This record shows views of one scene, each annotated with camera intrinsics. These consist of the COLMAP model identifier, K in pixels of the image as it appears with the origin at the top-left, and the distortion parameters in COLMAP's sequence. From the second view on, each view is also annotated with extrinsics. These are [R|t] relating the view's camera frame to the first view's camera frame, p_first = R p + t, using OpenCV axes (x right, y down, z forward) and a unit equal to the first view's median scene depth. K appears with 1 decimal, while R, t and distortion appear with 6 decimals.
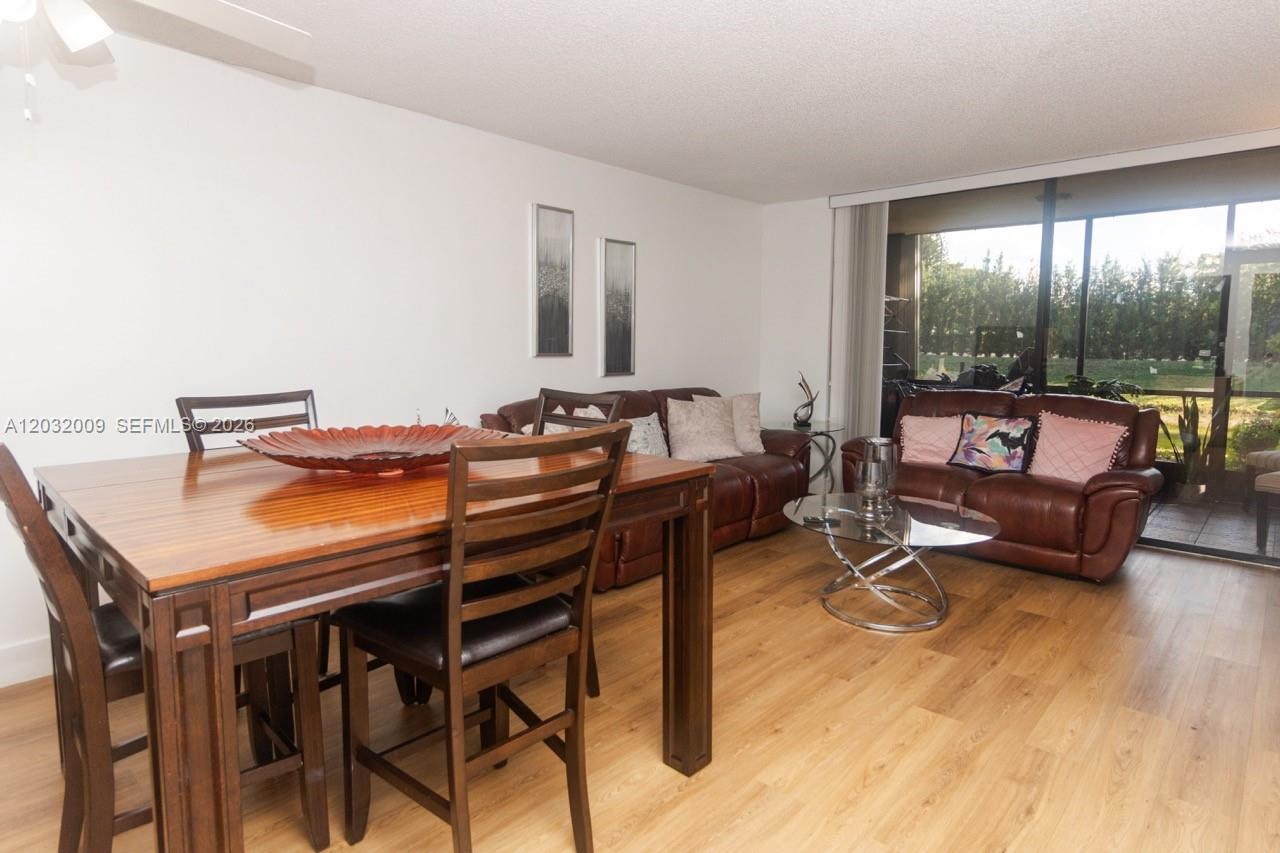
lens RADIAL K [[706.0, 0, 624.2], [0, 706.0, 422.8], [0, 0, 1]] dist [0.012242, 0.000044]
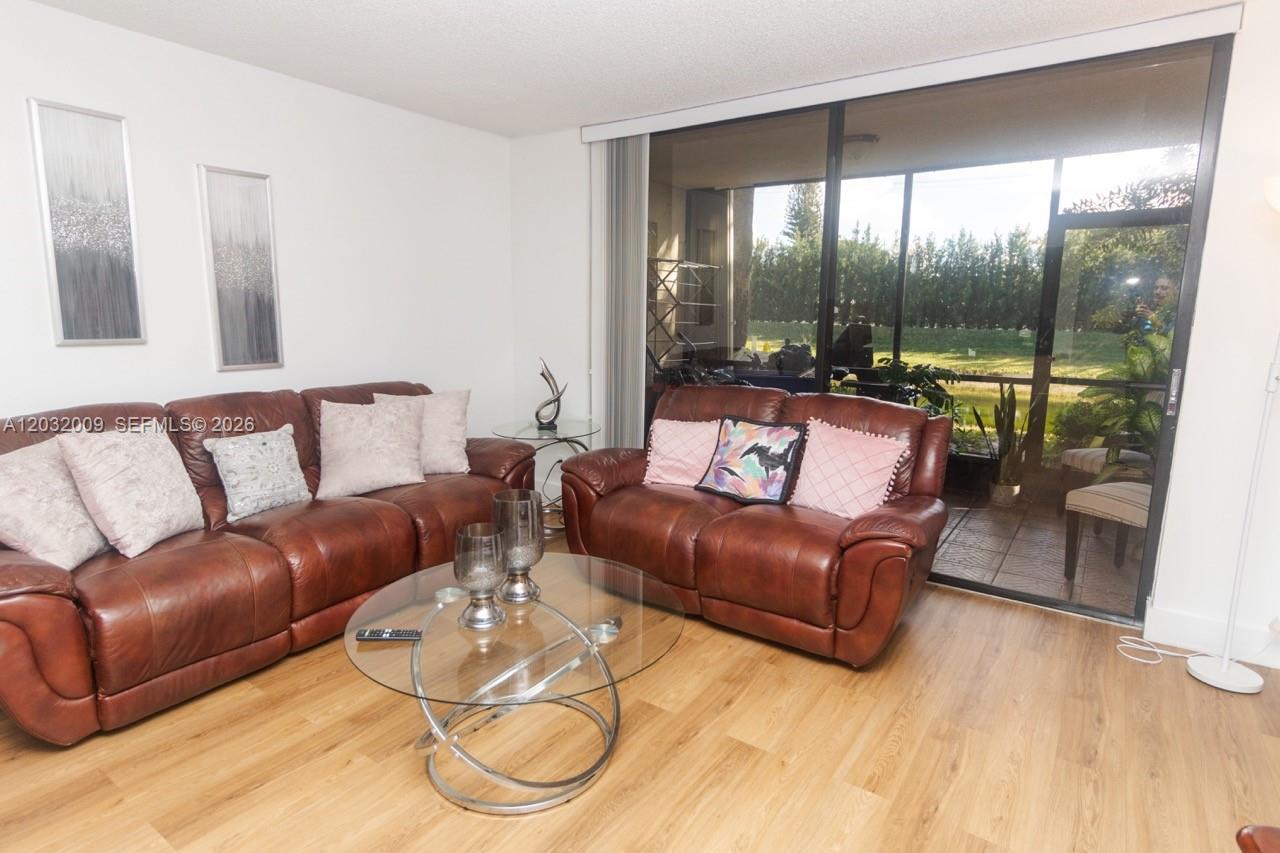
lens RADIAL K [[707.9, 0, 592.9], [0, 707.9, 443.1], [0, 0, 1]] dist [0.005091, 0.000726]
pose [[0.992718, -0.017120, 0.119236, 0.266160], [0.008456, 0.997311, 0.072795, -0.045389], [-0.120162, -0.071257, 0.990194, 0.280774]]
